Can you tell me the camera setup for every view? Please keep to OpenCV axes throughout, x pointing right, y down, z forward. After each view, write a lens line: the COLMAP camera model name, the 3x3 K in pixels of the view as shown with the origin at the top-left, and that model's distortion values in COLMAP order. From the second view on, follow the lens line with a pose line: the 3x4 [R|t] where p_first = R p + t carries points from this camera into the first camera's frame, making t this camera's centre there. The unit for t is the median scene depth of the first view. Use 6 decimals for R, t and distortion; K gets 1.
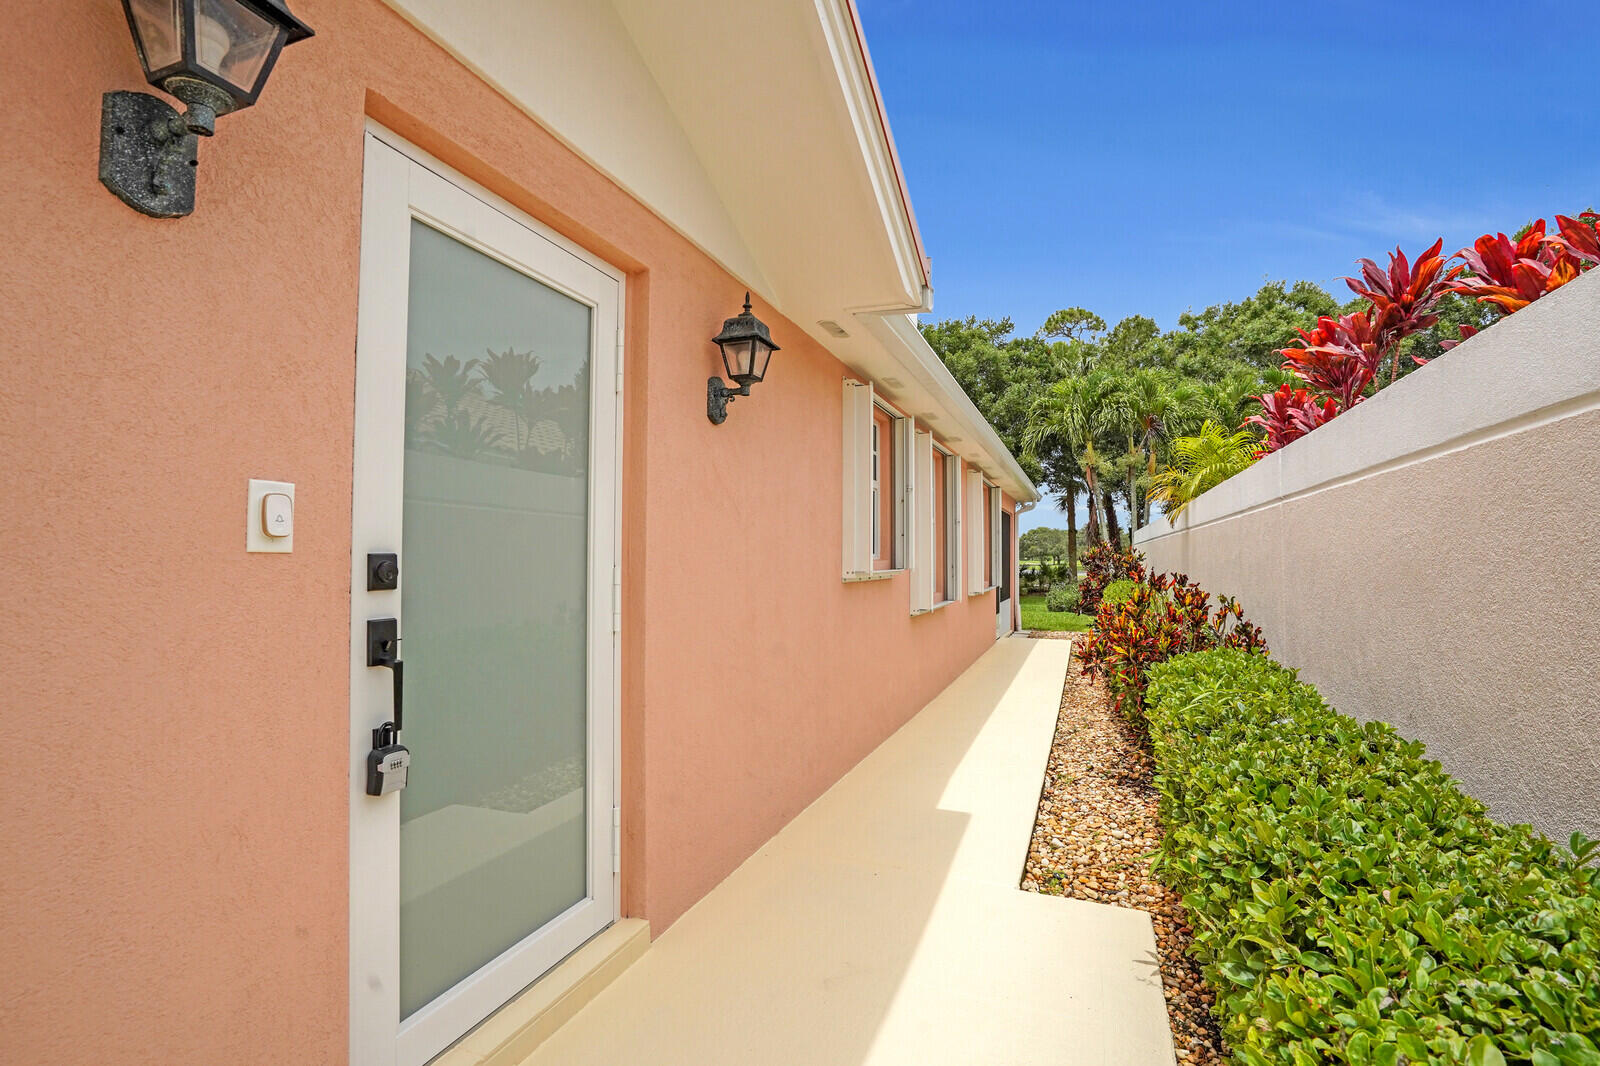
lens RADIAL K [[758.6, 0, 788.6], [0, 758.6, 536.5], [0, 0, 1]] dist [-0.058102, 0.027018]
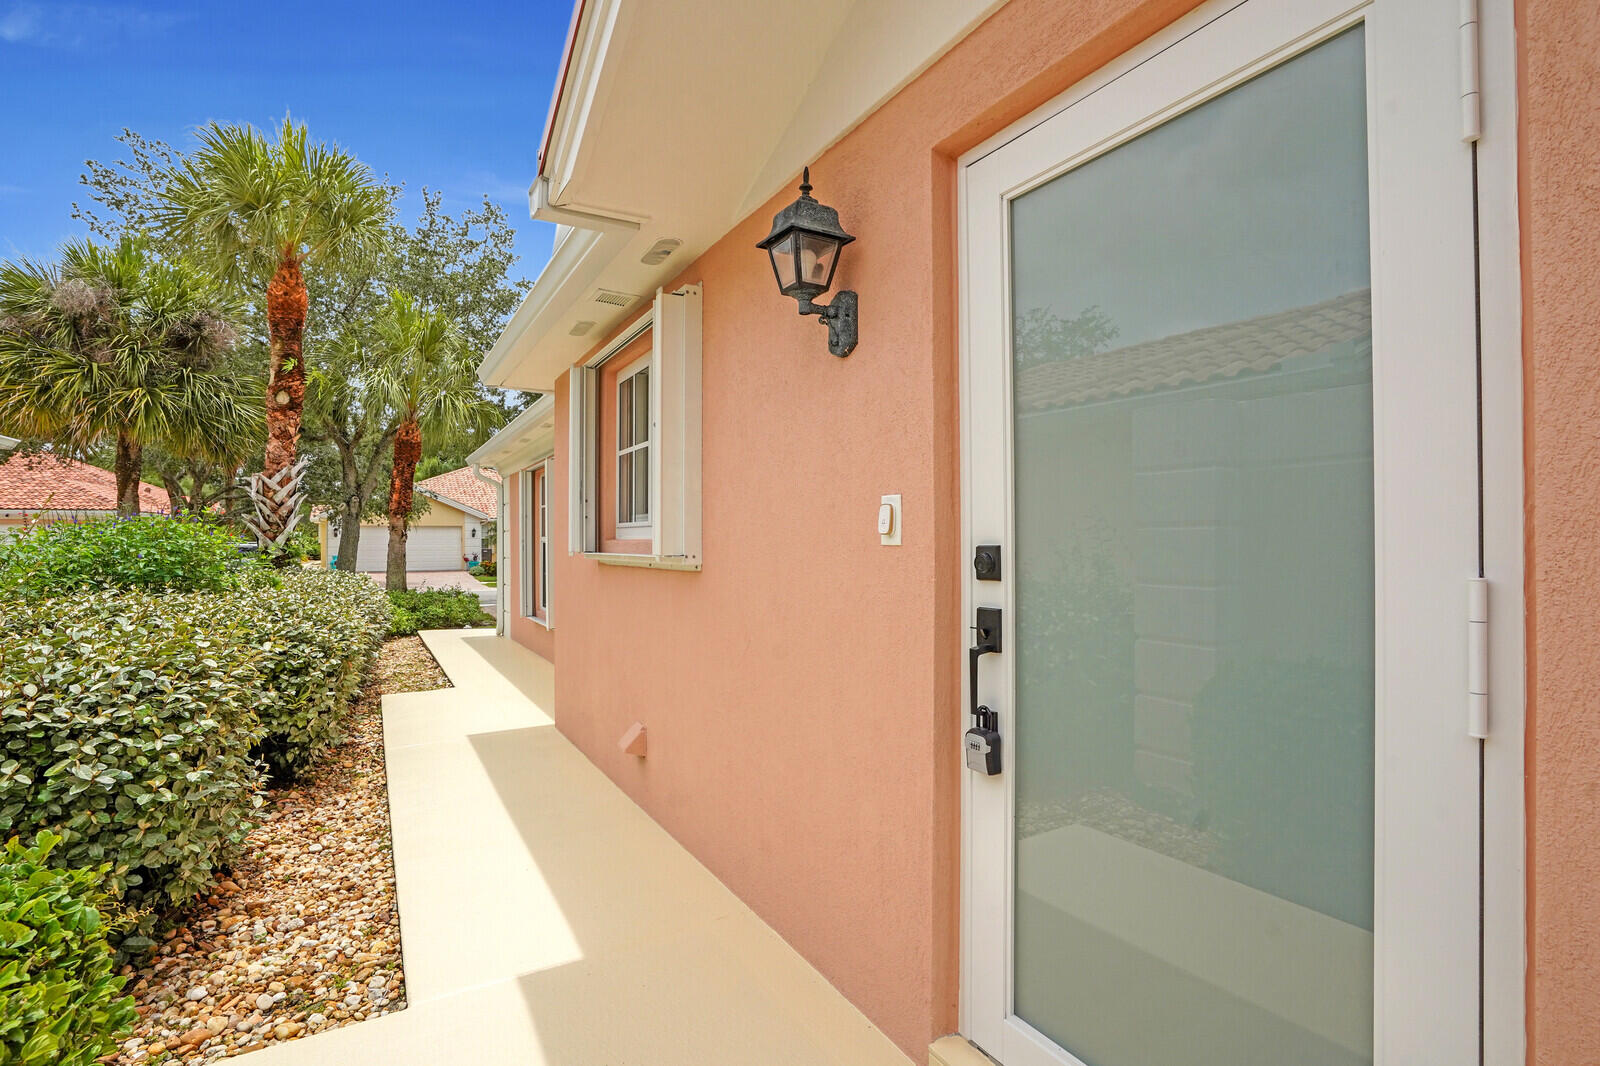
lens RADIAL K [[758.6, 0, 788.6], [0, 758.6, 536.5], [0, 0, 1]] dist [-0.058102, 0.027018]
pose [[-0.629672, -0.014367, -0.776729, 0.451361], [0.016157, 0.999371, -0.031583, 0.038586], [0.776693, -0.032437, -0.629043, 1.440026]]
